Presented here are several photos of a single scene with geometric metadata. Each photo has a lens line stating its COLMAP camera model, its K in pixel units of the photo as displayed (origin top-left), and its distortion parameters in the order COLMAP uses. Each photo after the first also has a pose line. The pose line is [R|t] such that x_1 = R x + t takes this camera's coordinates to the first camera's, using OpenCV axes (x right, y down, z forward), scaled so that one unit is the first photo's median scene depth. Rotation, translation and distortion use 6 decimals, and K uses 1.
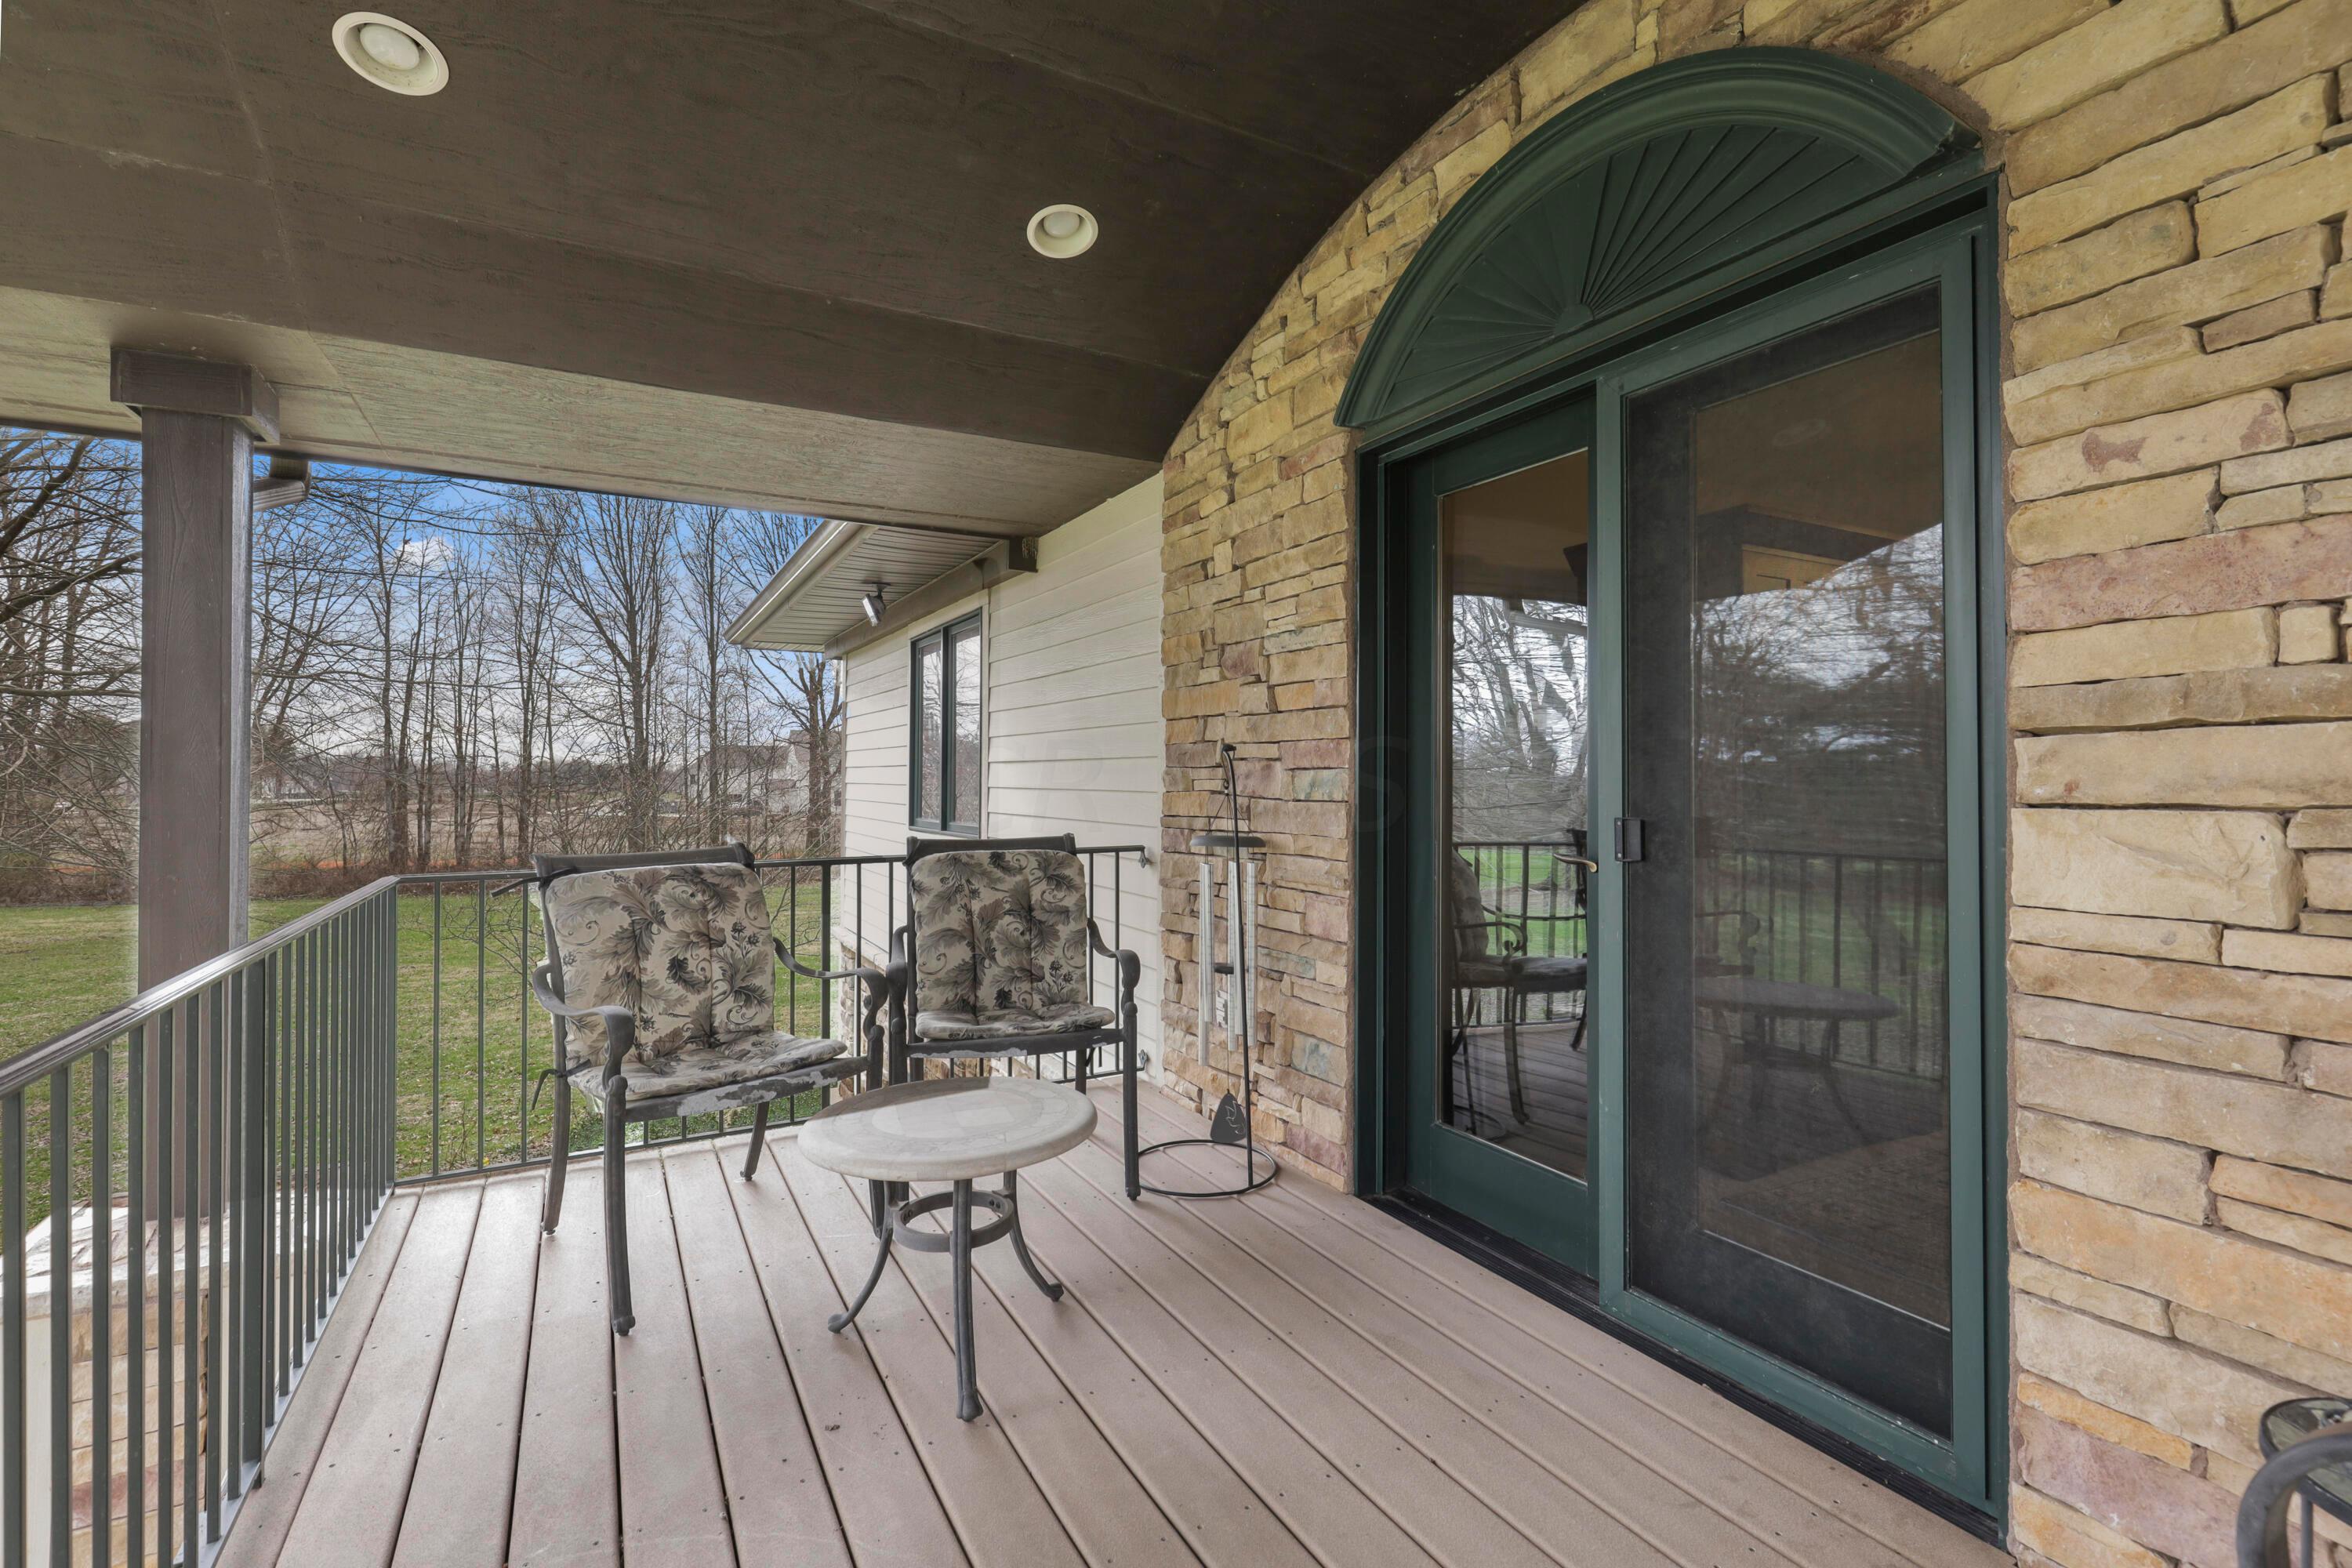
lens RADIAL K [[1054.2, 0, 1179.4], [0, 1054.2, 787.2], [0, 0, 1]] dist [0.000140, 0.000163]
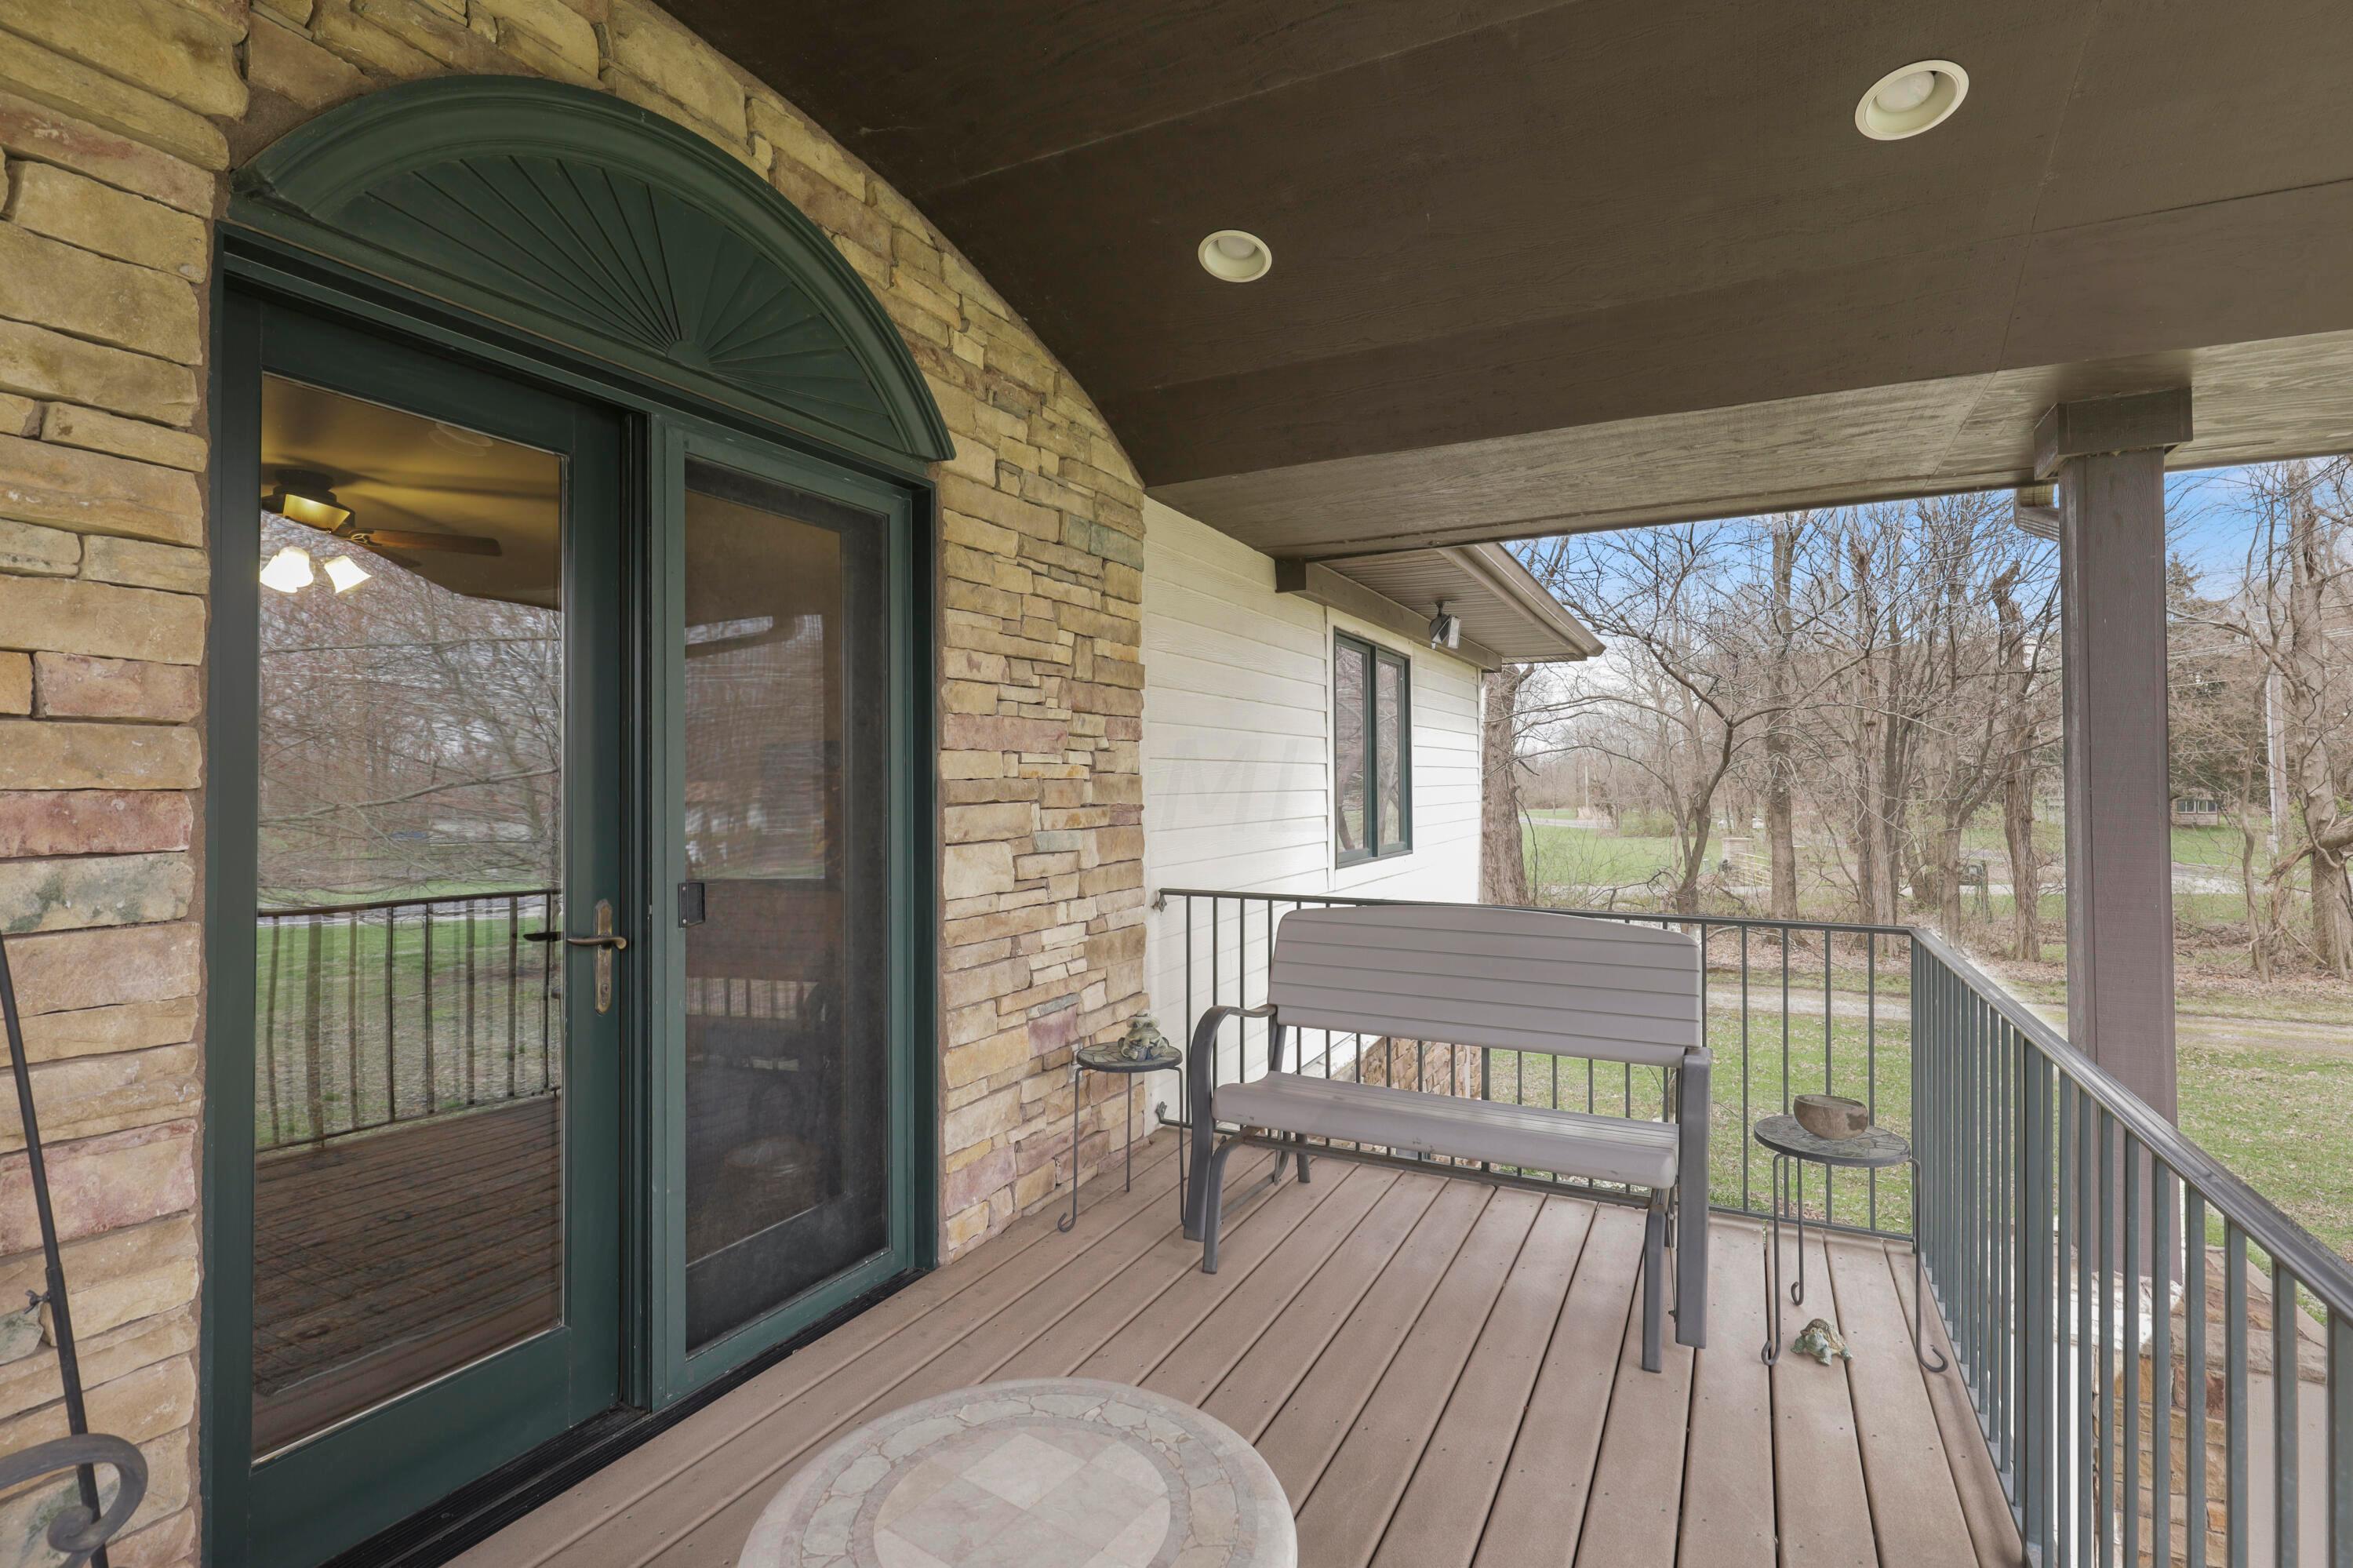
lens RADIAL K [[1144.1, 0, 1185.3], [0, 1144.1, 785.1], [0, 0, 1]] dist [0.001108, 0.000176]
pose [[-0.568393, -0.002826, 0.822753, -0.842828], [0.005071, 0.999963, 0.006938, -0.077528], [-0.822742, 0.008115, -0.568357, 1.430632]]
